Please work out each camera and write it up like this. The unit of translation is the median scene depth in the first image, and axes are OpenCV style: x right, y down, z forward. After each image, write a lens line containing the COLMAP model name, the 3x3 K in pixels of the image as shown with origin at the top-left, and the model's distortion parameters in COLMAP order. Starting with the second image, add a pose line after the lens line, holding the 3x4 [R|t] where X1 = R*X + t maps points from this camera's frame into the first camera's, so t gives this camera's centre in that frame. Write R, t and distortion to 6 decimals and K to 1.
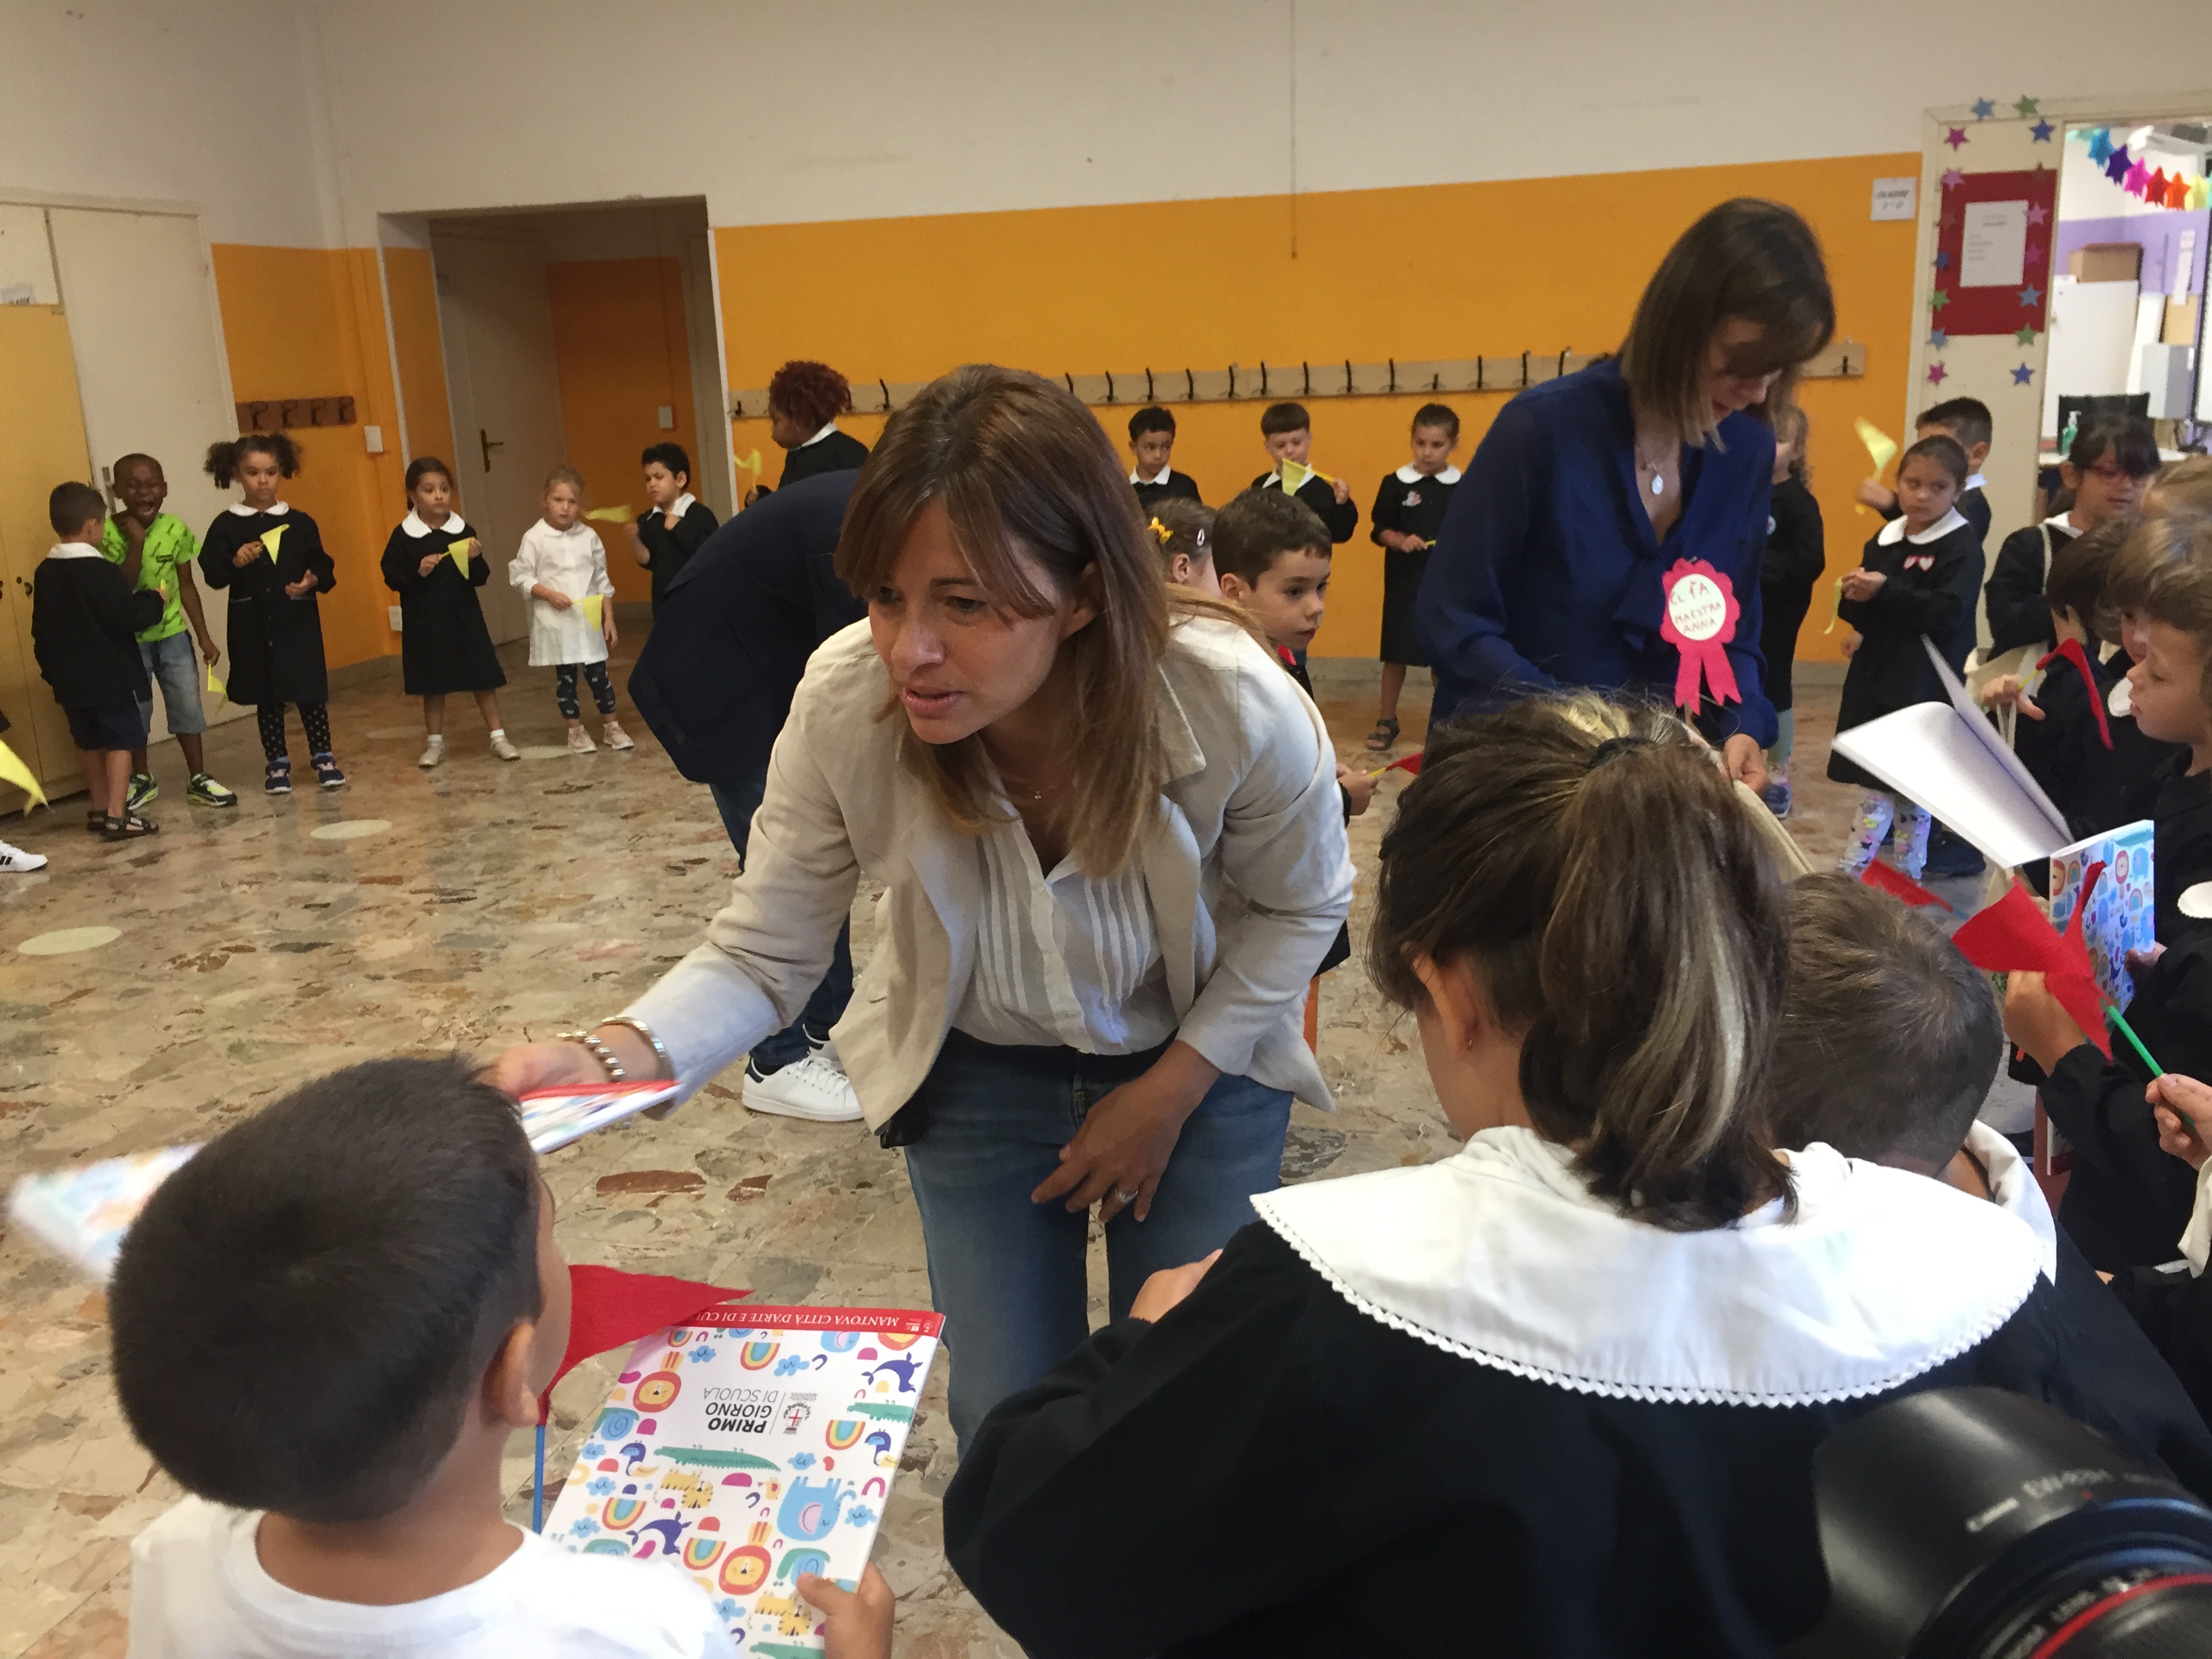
lens RADIAL K [[1901.8, 0, 1099.2], [0, 1901.8, 818.9], [0, 0, 1]] dist [0.088264, -0.130720]
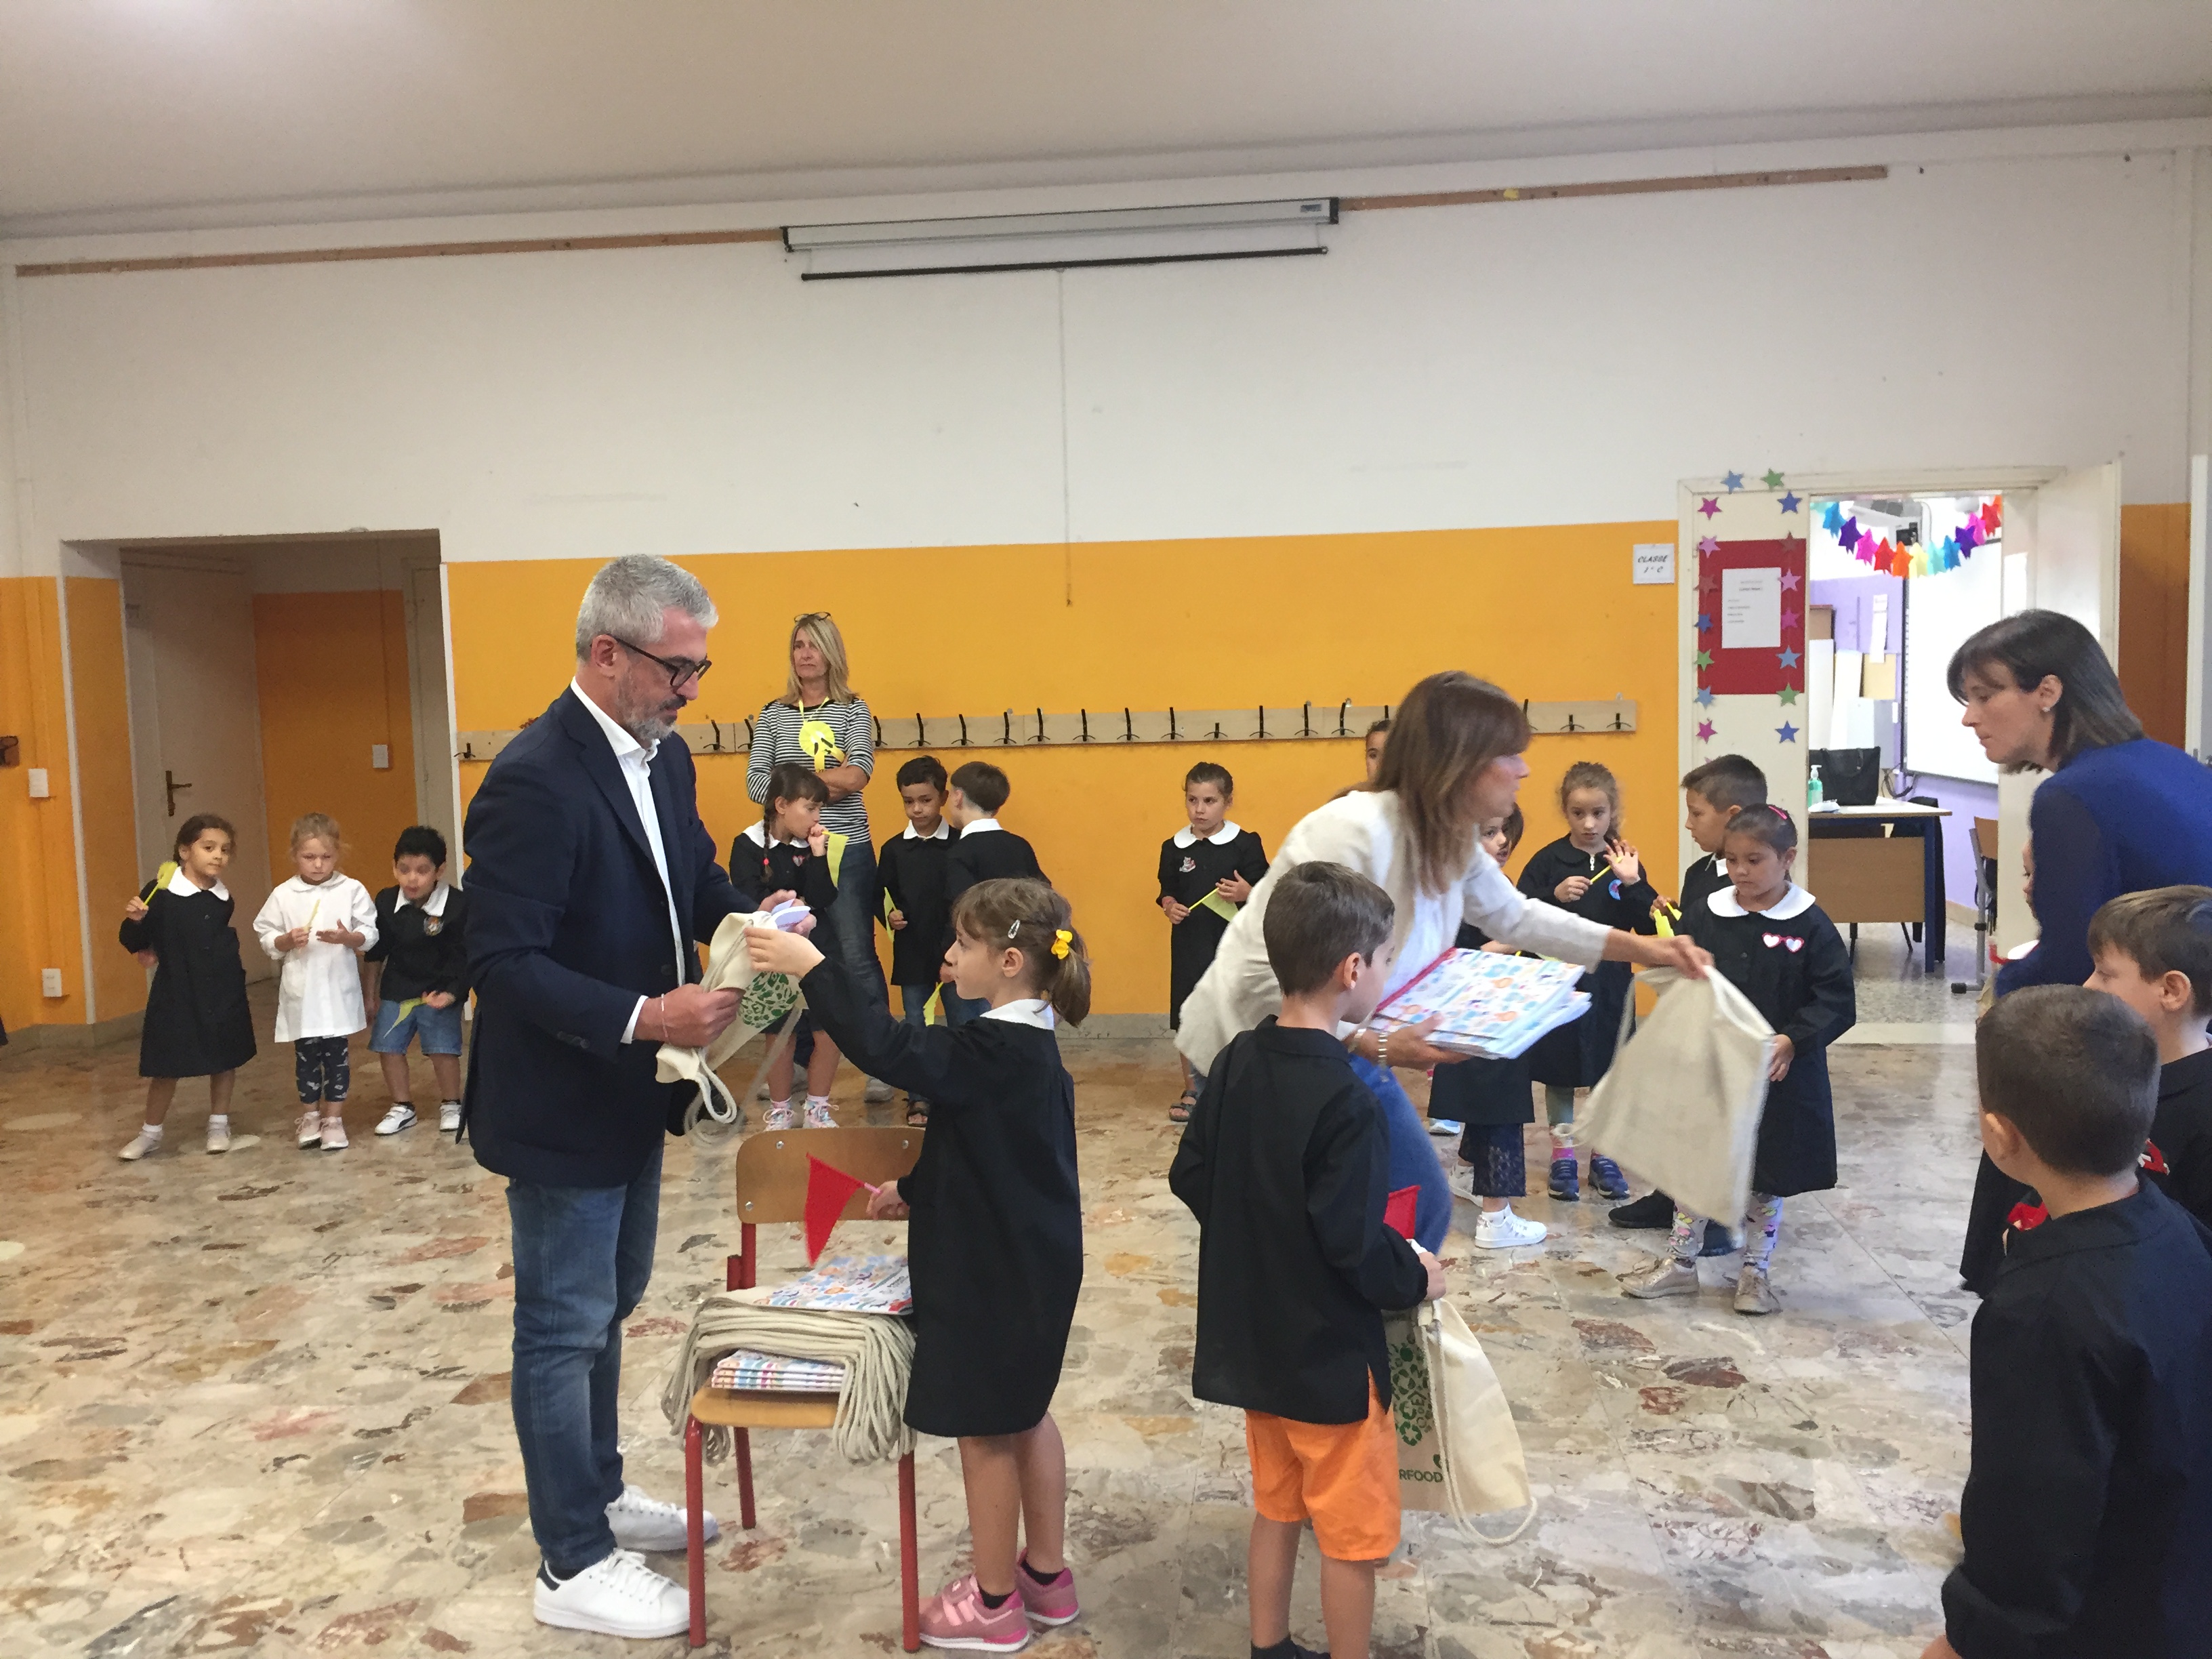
lens RADIAL K [[1894.8, 0, 1101.1], [0, 1894.8, 825.9], [0, 0, 1]] dist [0.077851, -0.104478]
pose [[0.989100, 0.000393, 0.147247, -0.028240], [0.023685, 0.986551, -0.161728, -0.029547], [-0.145330, 0.163453, 0.975788, 0.084310]]
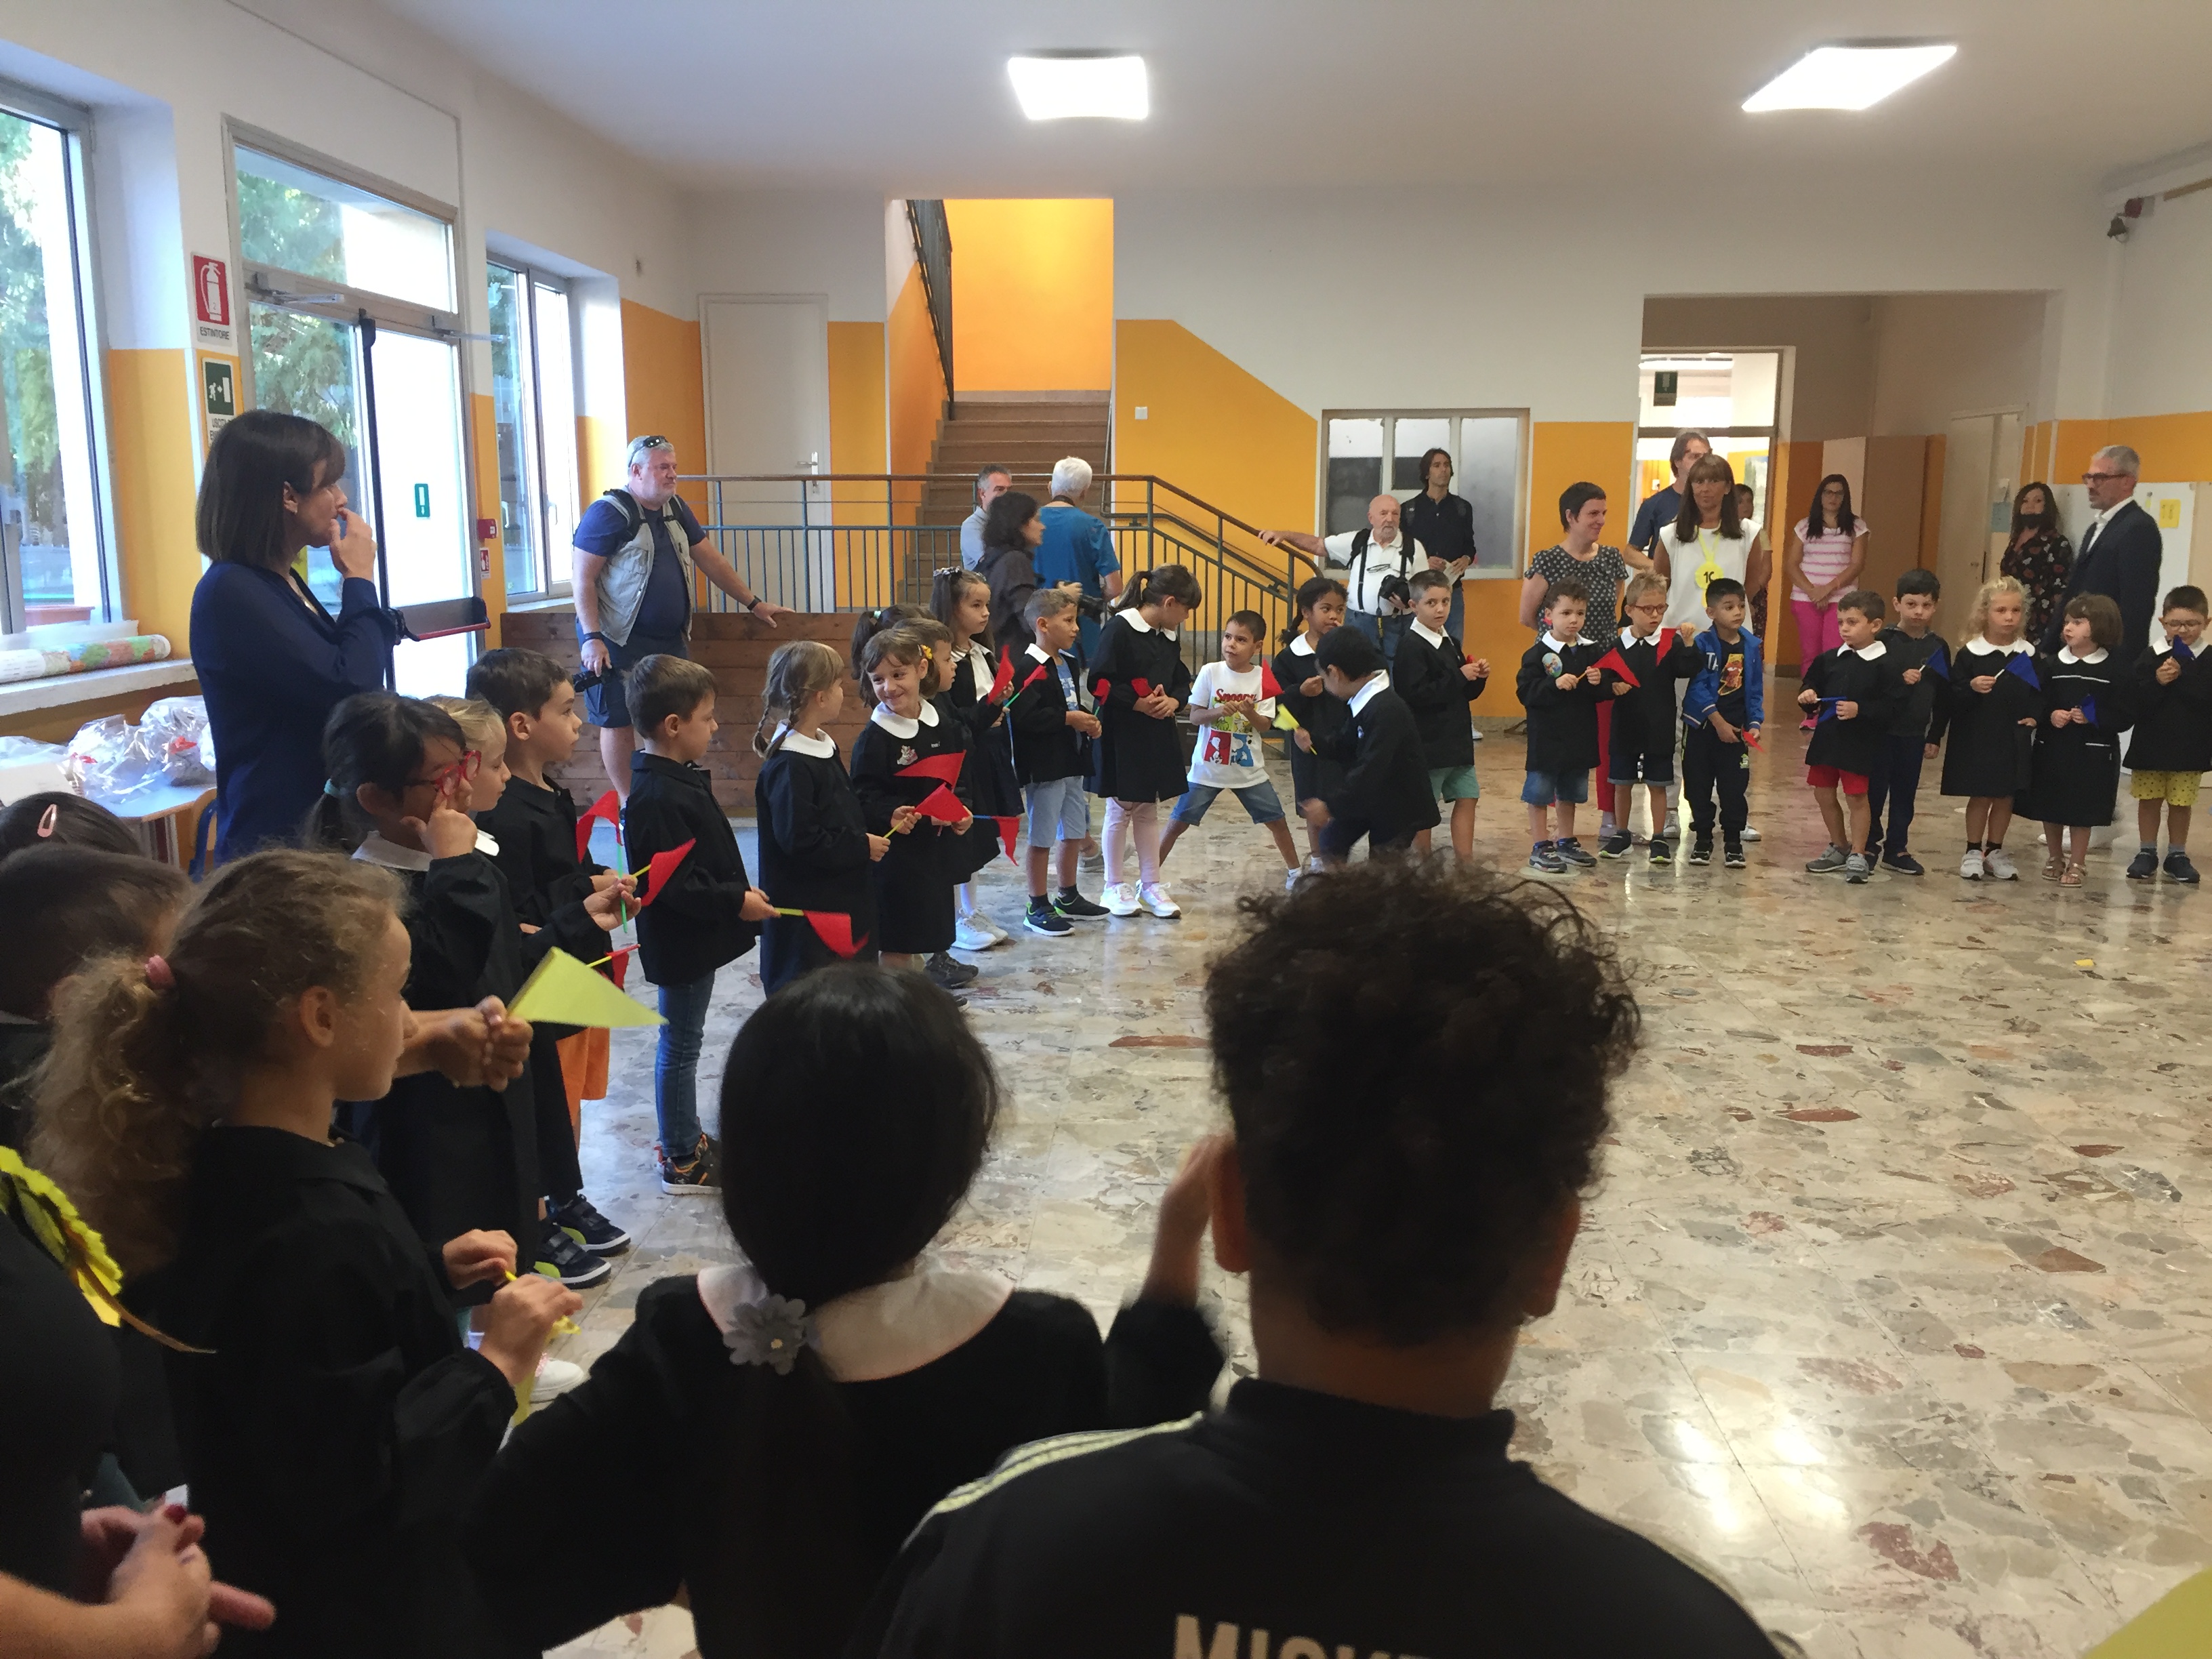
lens RADIAL K [[1894.8, 0, 1101.1], [0, 1894.8, 825.9], [0, 0, 1]] dist [0.077851, -0.104478]
pose [[-0.977232, 0.069022, -0.200634, 0.271076], [-0.018336, 0.914598, 0.403948, -0.278956], [0.211381, 0.398430, -0.892509, 1.047280]]
